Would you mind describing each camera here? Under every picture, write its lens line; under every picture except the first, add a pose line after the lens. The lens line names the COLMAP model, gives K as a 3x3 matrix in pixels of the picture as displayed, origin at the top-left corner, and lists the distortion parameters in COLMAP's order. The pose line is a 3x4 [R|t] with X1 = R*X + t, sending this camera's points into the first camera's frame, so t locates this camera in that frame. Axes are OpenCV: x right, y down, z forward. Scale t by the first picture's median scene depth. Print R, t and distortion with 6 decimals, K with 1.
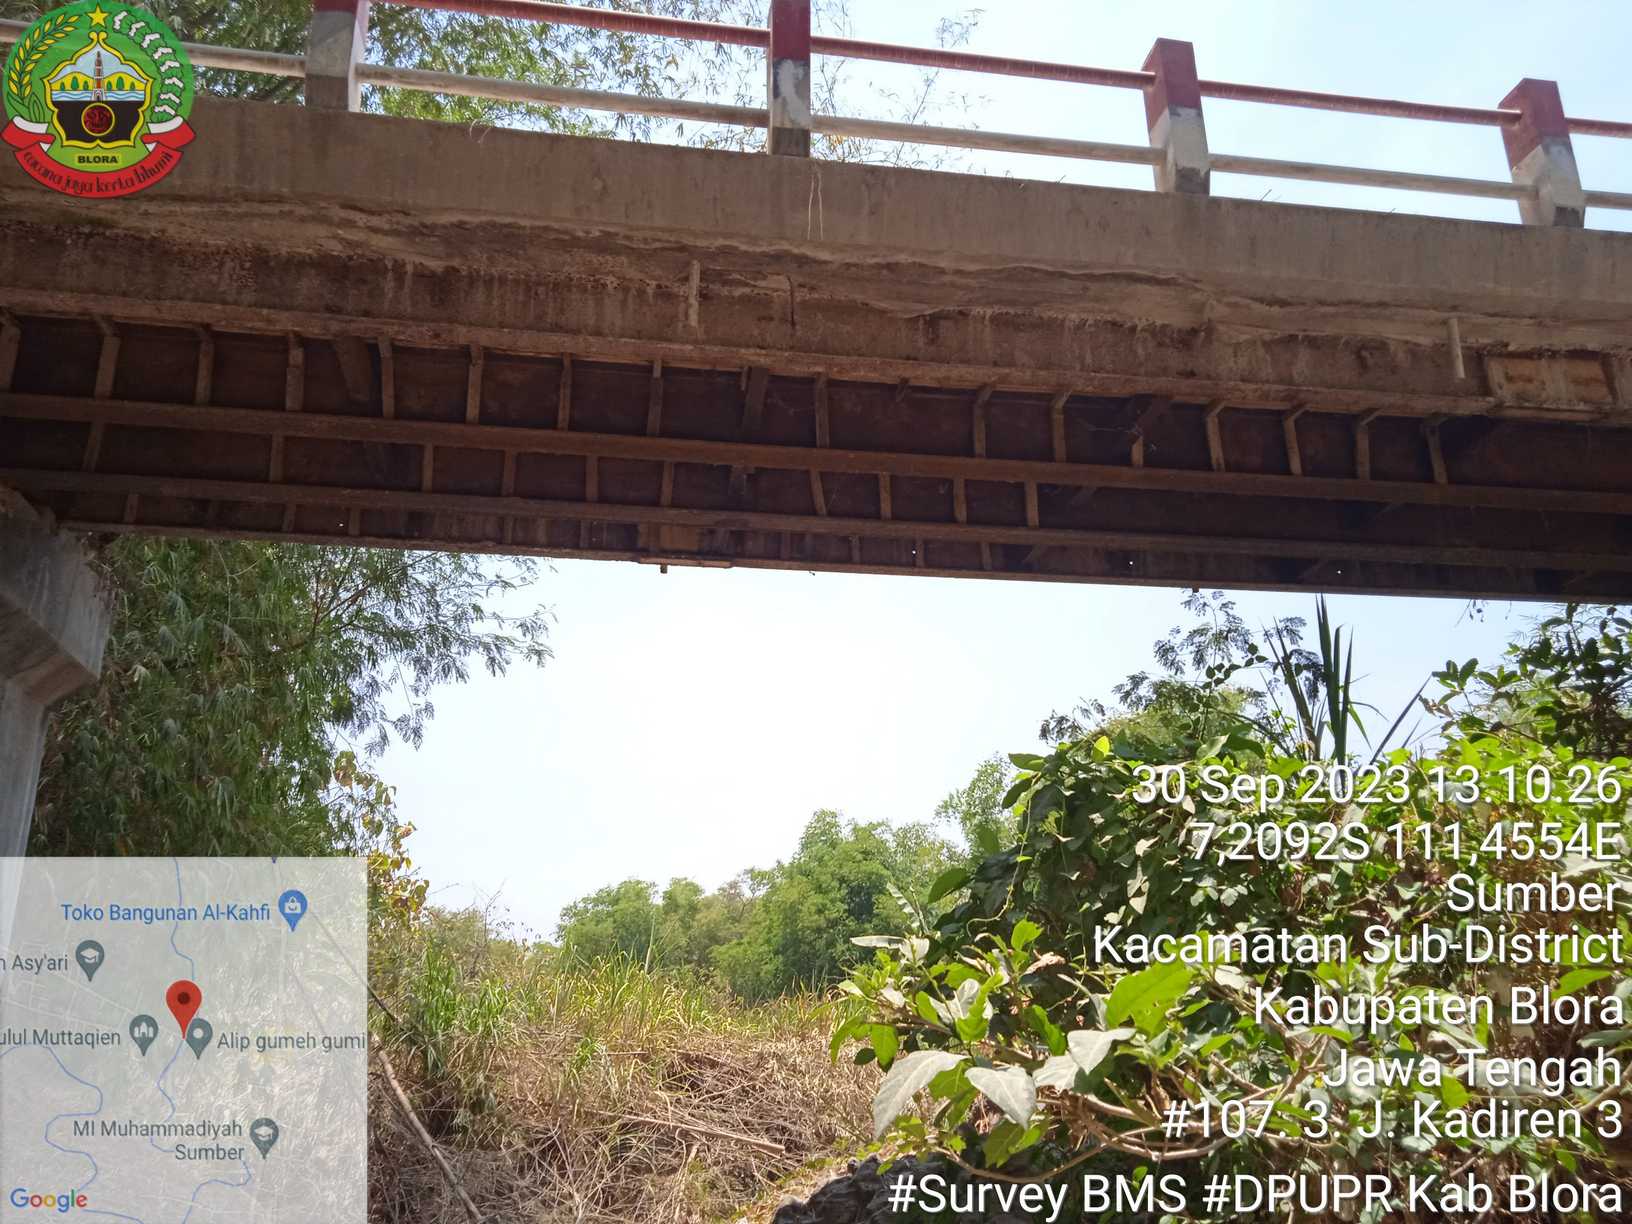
lens RADIAL K [[1342.3, 0, 818.5], [0, 1342.3, 626.7], [0, 0, 1]] dist [0.060701, -0.065966]
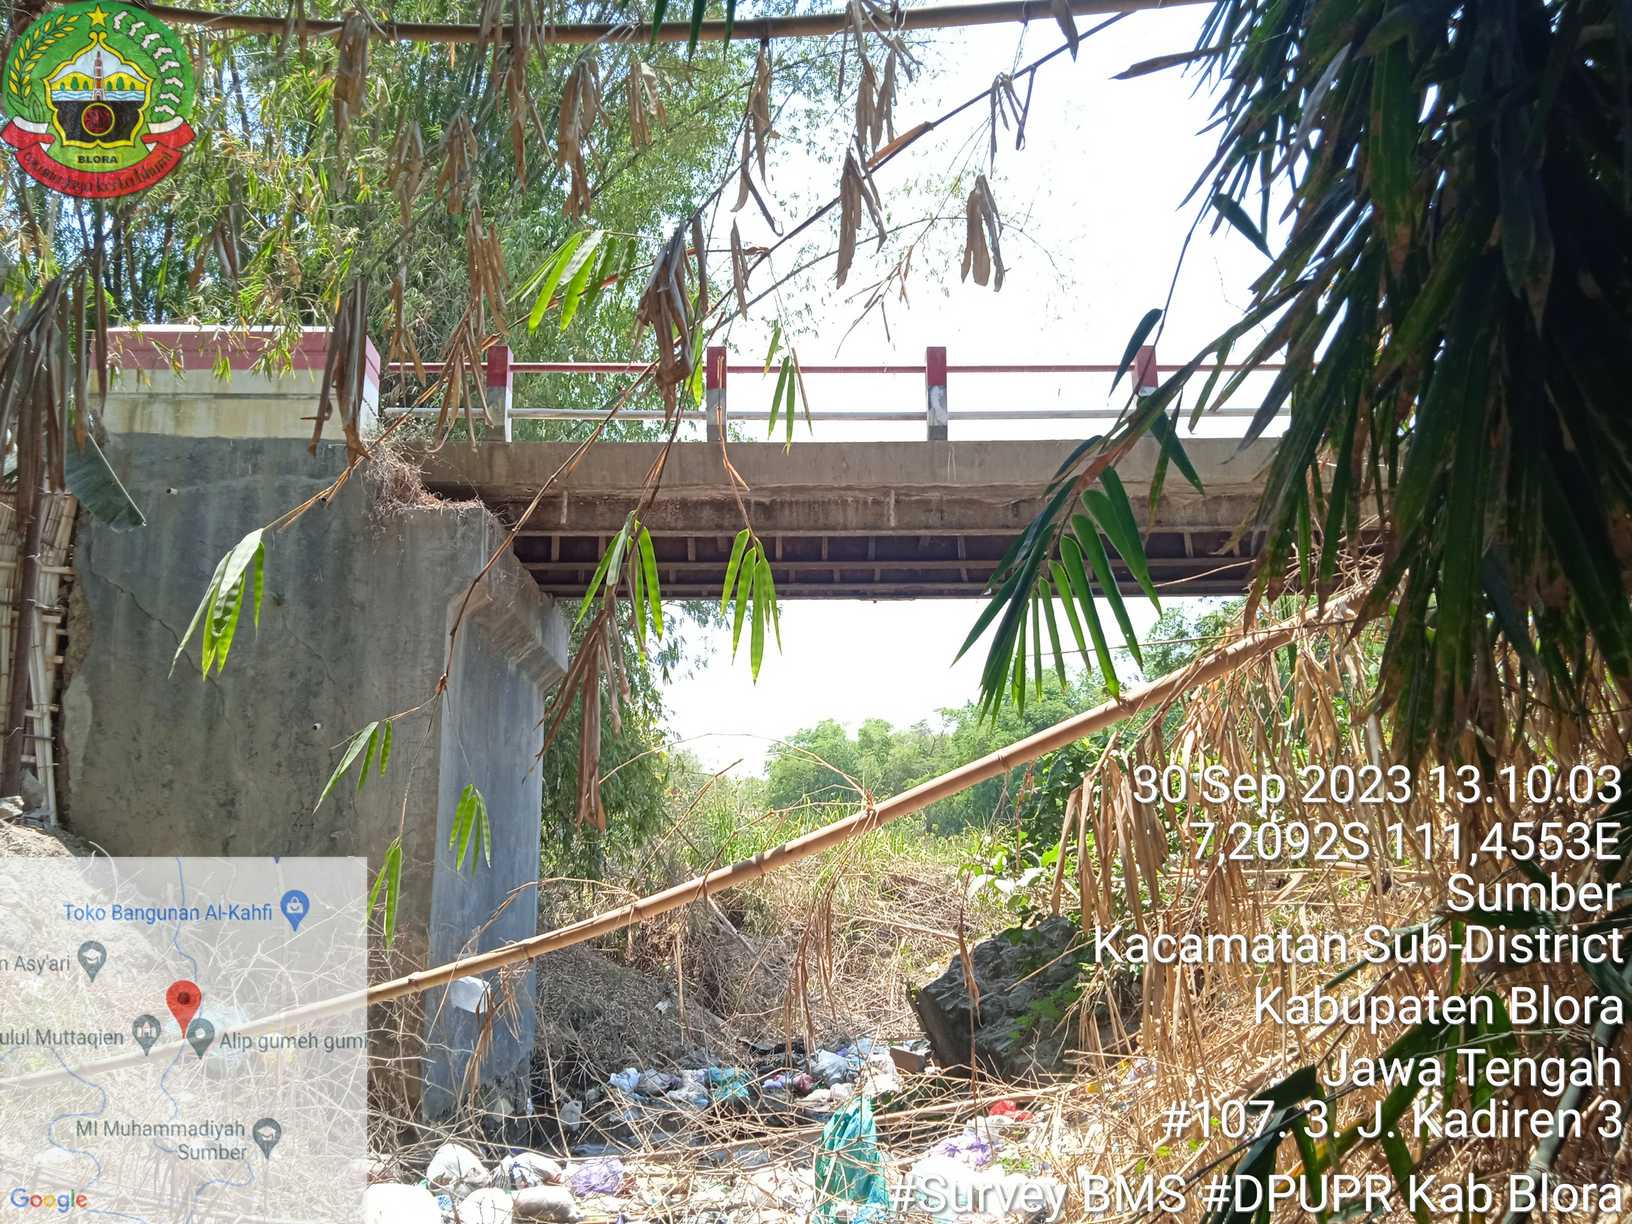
lens RADIAL K [[1361.2, 0, 823.5], [0, 1361.2, 619.4], [0, 0, 1]] dist [0.064665, -0.075764]
pose [[0.990641, -0.030110, -0.133128, 0.063232], [0.046003, 0.991951, 0.117971, -0.291424], [0.128504, -0.122991, 0.984053, -0.918059]]
